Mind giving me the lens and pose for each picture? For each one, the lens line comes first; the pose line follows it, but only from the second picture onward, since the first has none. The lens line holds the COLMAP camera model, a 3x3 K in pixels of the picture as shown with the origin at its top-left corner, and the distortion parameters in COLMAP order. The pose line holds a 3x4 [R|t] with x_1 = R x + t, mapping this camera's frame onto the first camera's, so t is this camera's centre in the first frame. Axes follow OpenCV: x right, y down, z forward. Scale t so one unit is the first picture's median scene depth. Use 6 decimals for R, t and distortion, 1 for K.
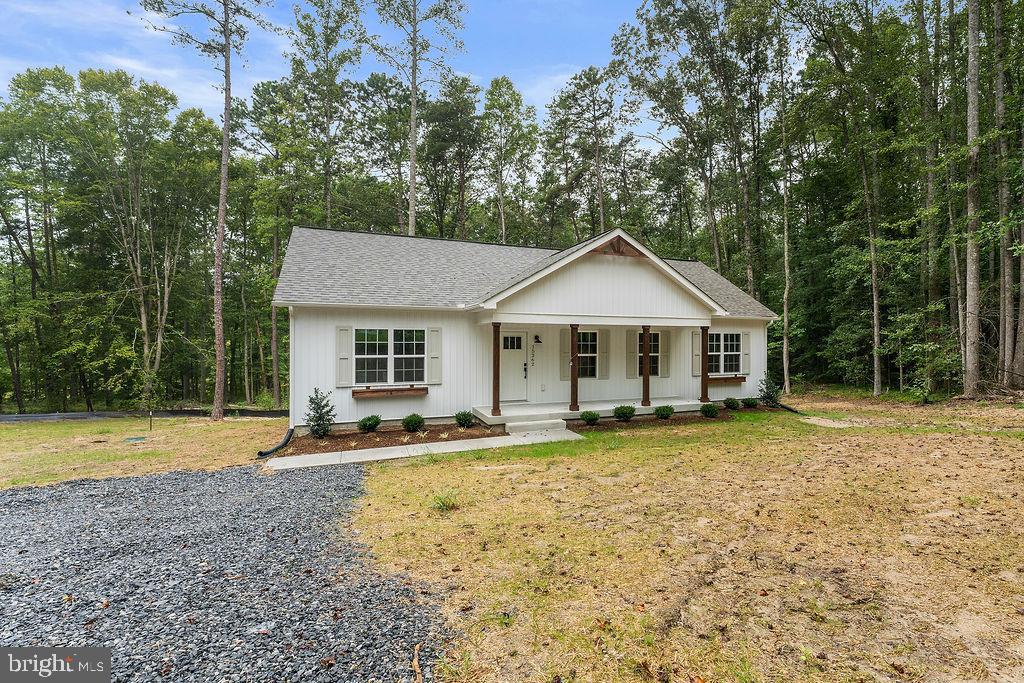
lens RADIAL K [[420.9, 0, 573.1], [0, 420.9, 343.1], [0, 0, 1]] dist [-0.002722, 0.000066]
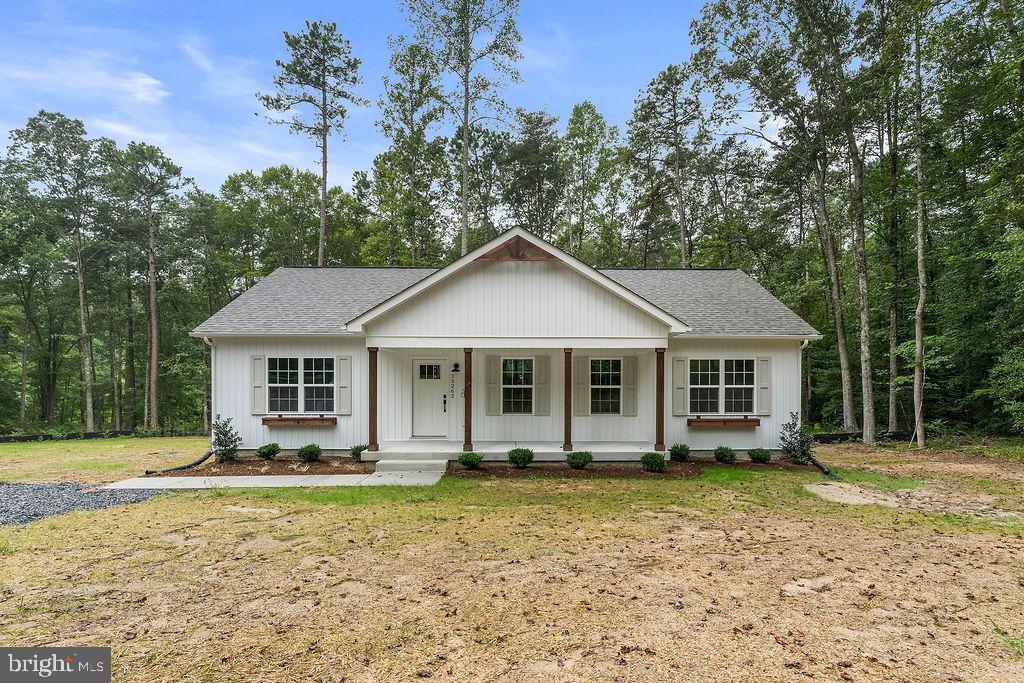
lens RADIAL K [[426.7, 0, 540.4], [0, 426.7, 384.8], [0, 0, 1]] dist [-0.002743, -0.000711]
pose [[0.934600, 0.003418, -0.355685, 0.140194], [-0.000819, 0.999972, 0.007457, 0.007110], [0.355701, -0.006678, 0.934576, 0.082282]]
